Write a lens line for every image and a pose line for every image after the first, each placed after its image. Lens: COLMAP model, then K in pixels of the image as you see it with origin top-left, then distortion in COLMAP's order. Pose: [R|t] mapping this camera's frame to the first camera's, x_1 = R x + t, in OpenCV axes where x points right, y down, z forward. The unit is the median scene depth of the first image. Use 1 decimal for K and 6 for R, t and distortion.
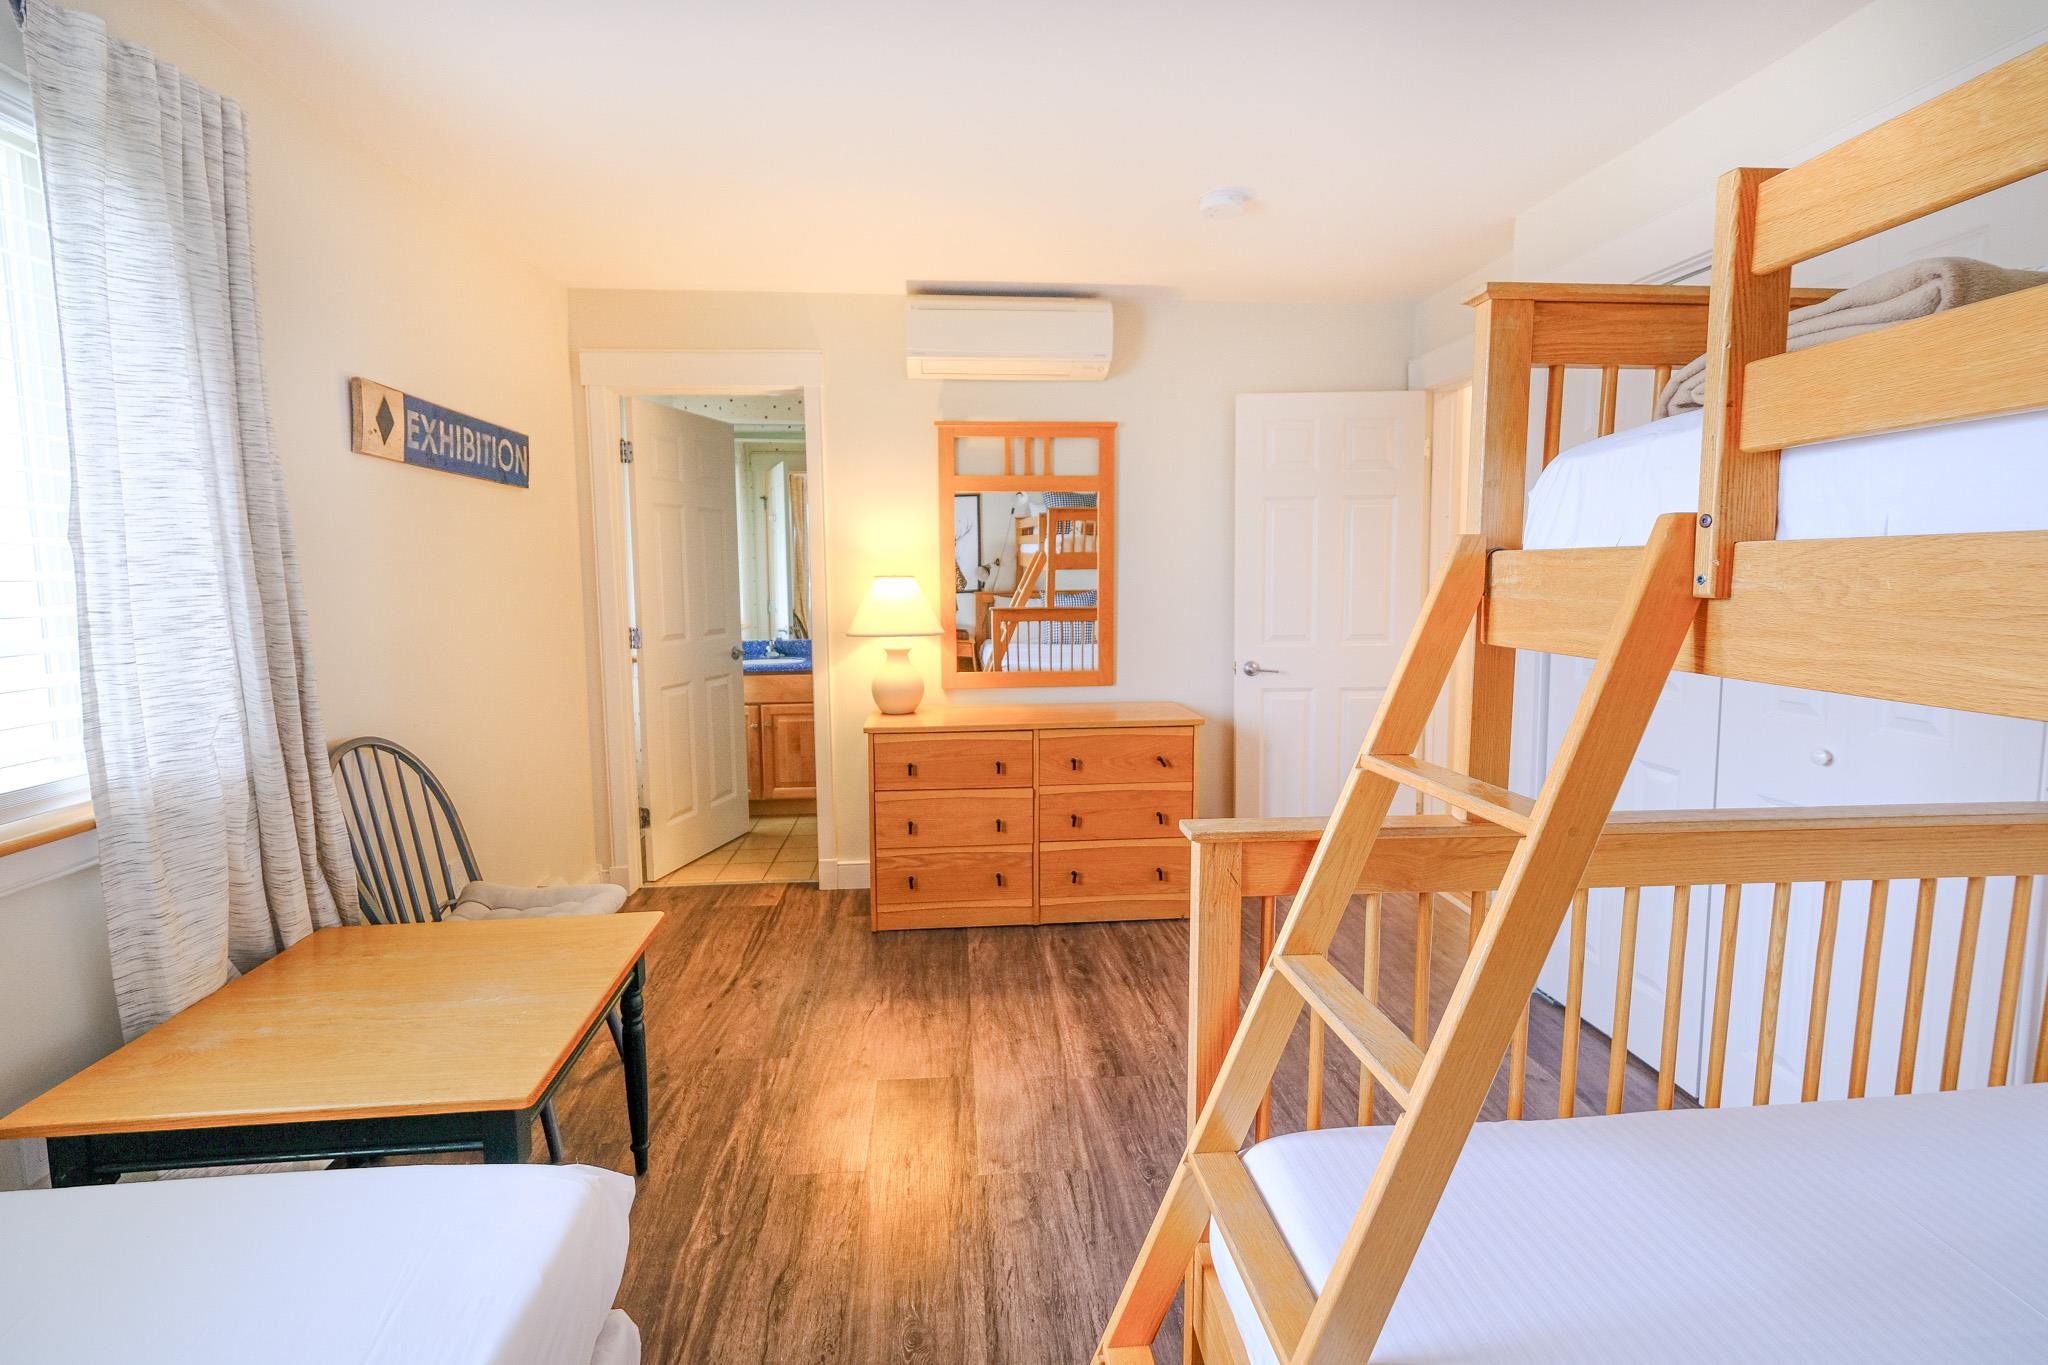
lens RADIAL K [[924.1, 0, 1024.2], [0, 924.1, 669.3], [0, 0, 1]] dist [-0.000319, -0.000075]
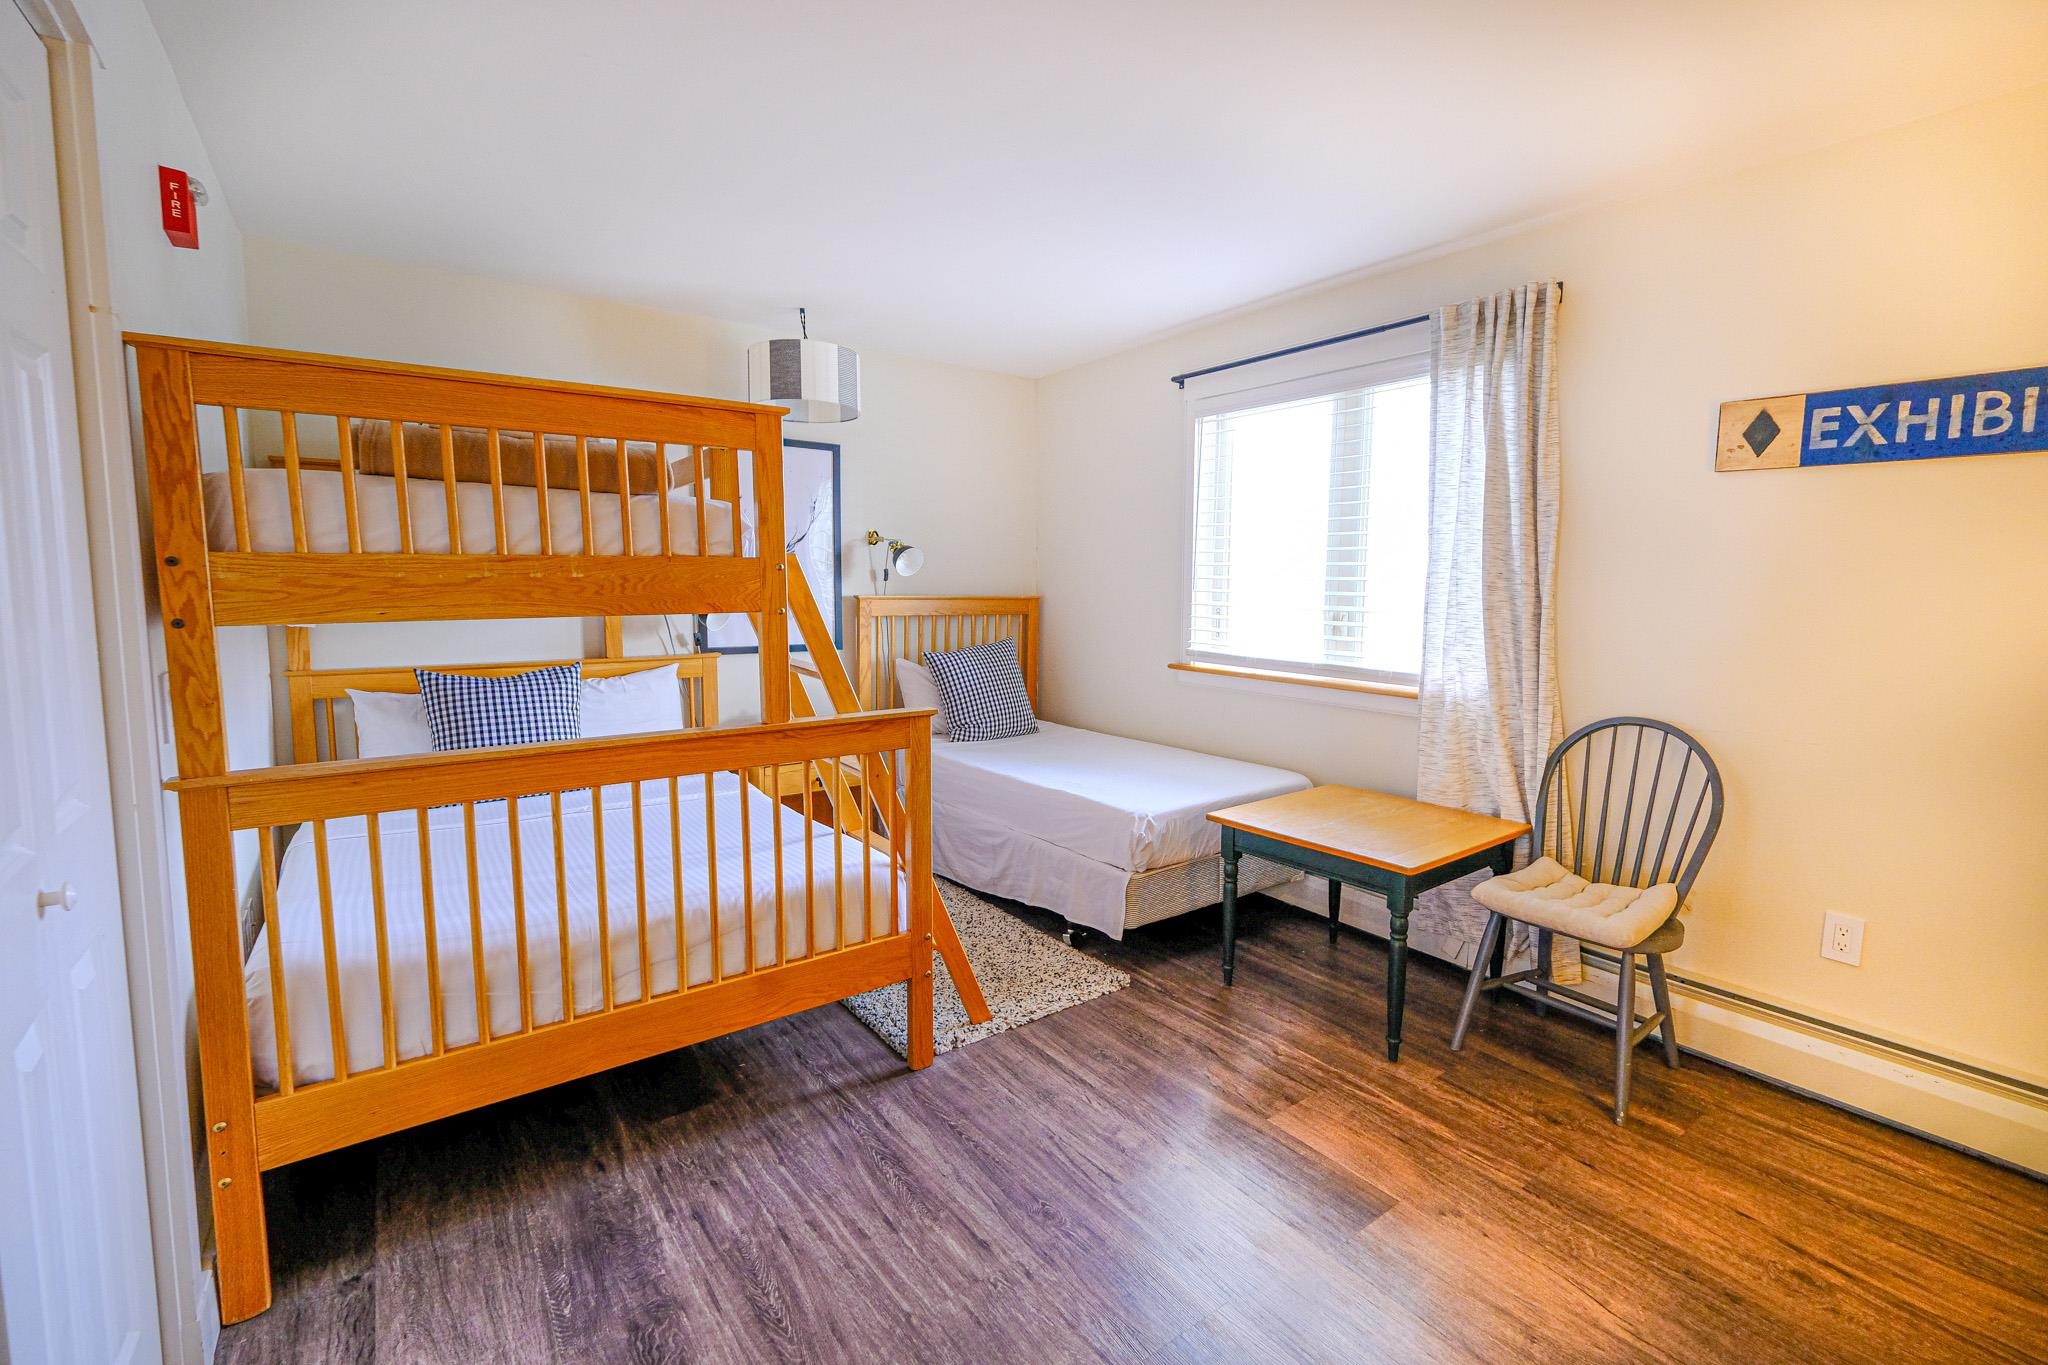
lens RADIAL K [[924.1, 0, 1024.2], [0, 924.1, 669.3], [0, 0, 1]] dist [-0.000319, -0.000075]
pose [[-0.866098, 0.049969, -0.497371, 0.541784], [-0.053776, 0.979903, 0.192090, -0.165373], [0.496974, 0.193116, -0.846004, 1.515969]]
